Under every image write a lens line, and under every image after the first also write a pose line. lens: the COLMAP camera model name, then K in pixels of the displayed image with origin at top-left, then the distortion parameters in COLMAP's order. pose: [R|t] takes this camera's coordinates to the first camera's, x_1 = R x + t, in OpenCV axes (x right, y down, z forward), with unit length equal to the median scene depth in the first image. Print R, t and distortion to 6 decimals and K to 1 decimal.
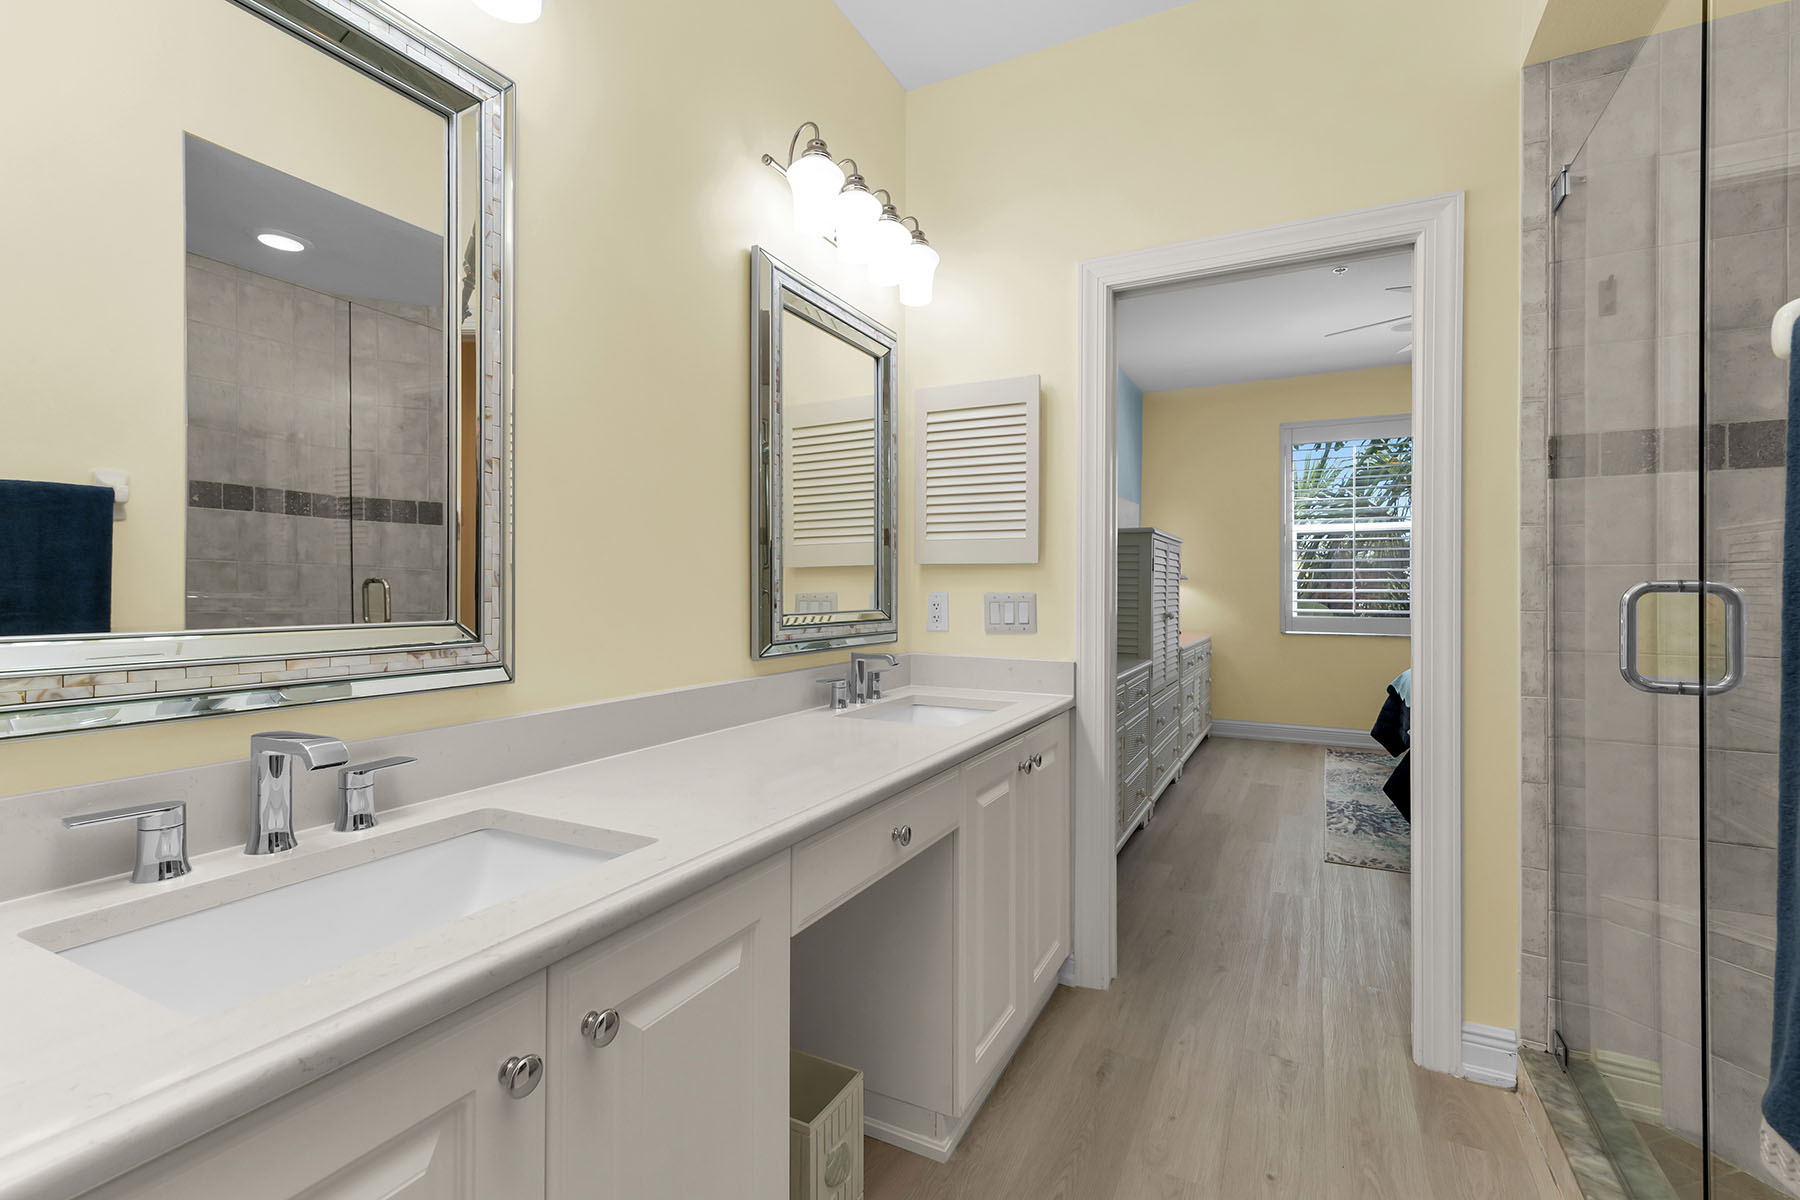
lens RADIAL K [[814.6, 0, 892.9], [0, 814.6, 592.5], [0, 0, 1]] dist [0.001982, 0.002781]
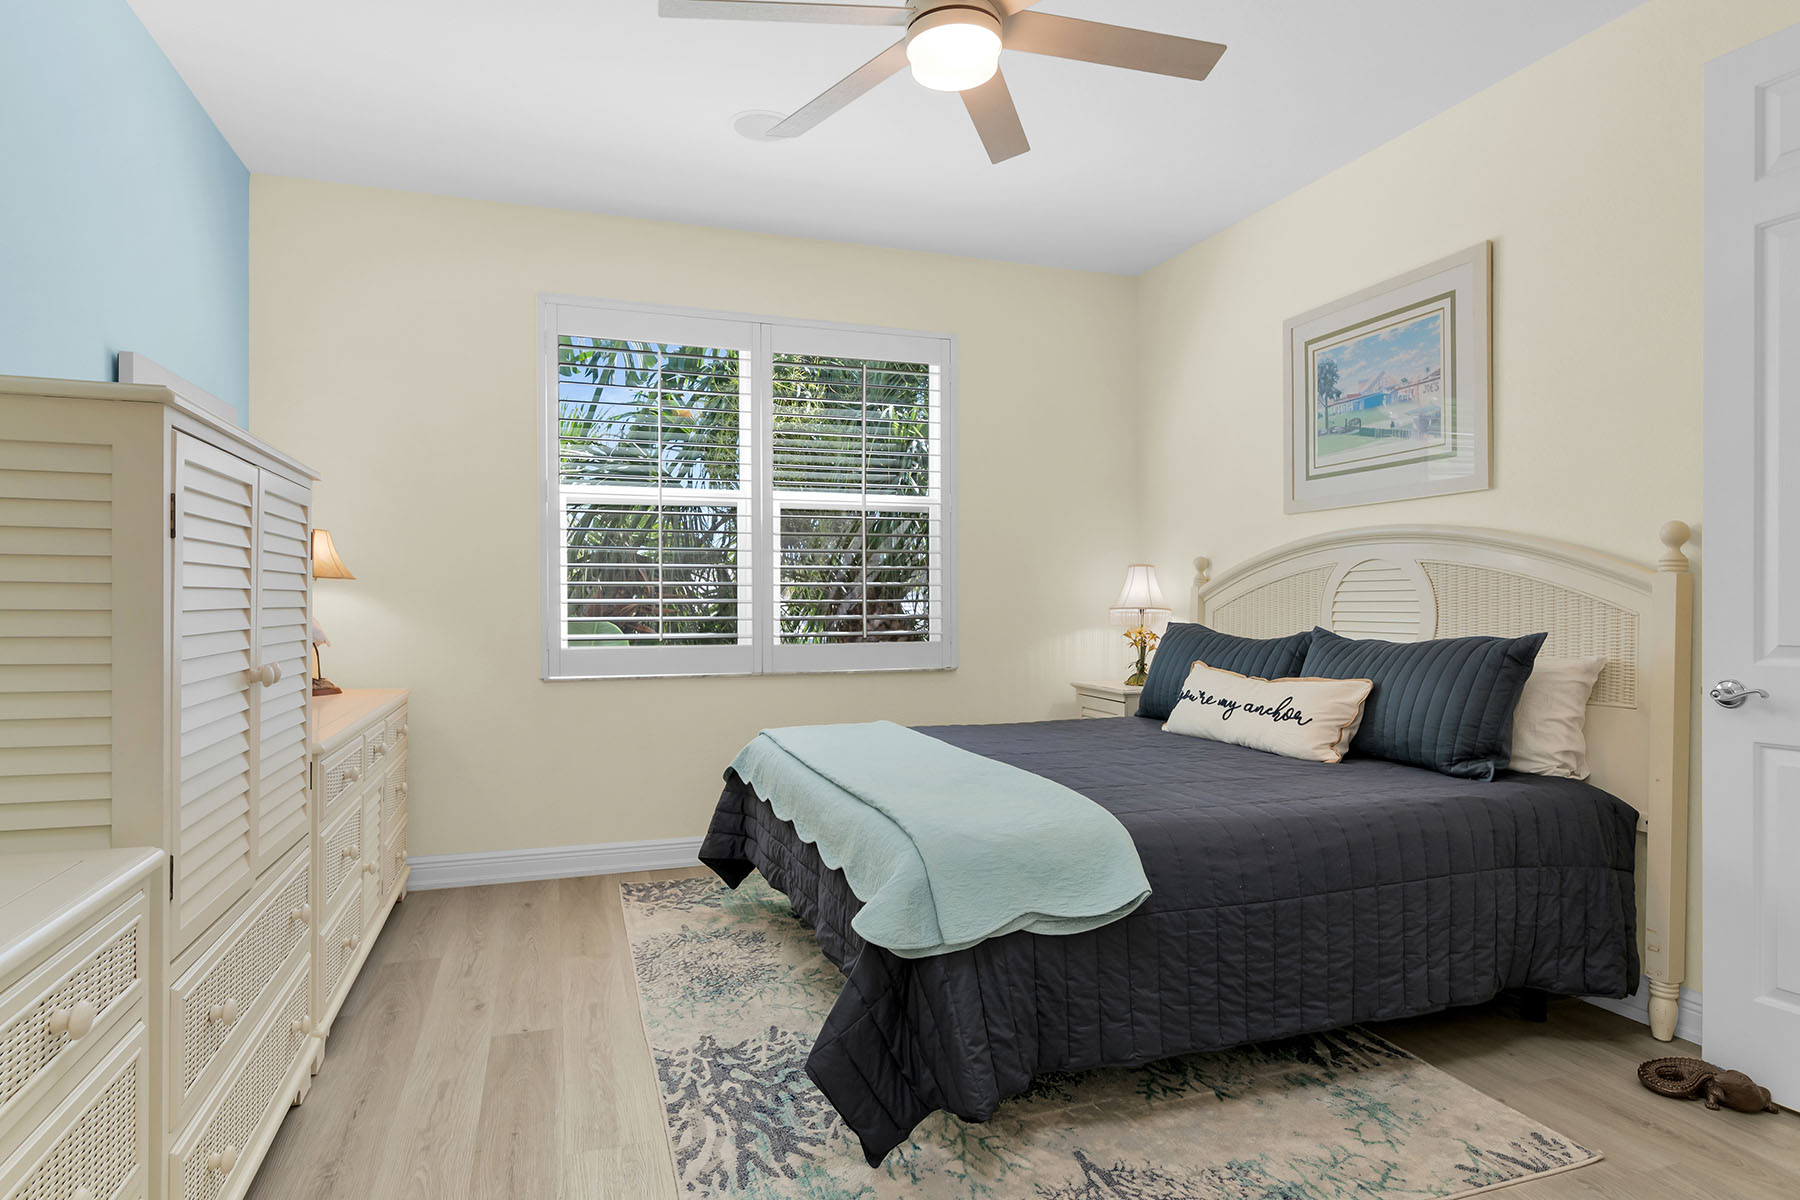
lens RADIAL K [[1024.9, 0, 895.4], [0, 1024.9, 600.2], [0, 0, 1]] dist [-0.004436, -0.000291]
pose [[0.696228, -0.003591, 0.717812, 0.163168], [0.005238, 0.999986, -0.000078, -0.001839], [-0.717802, 0.003814, 0.696237, 0.383663]]
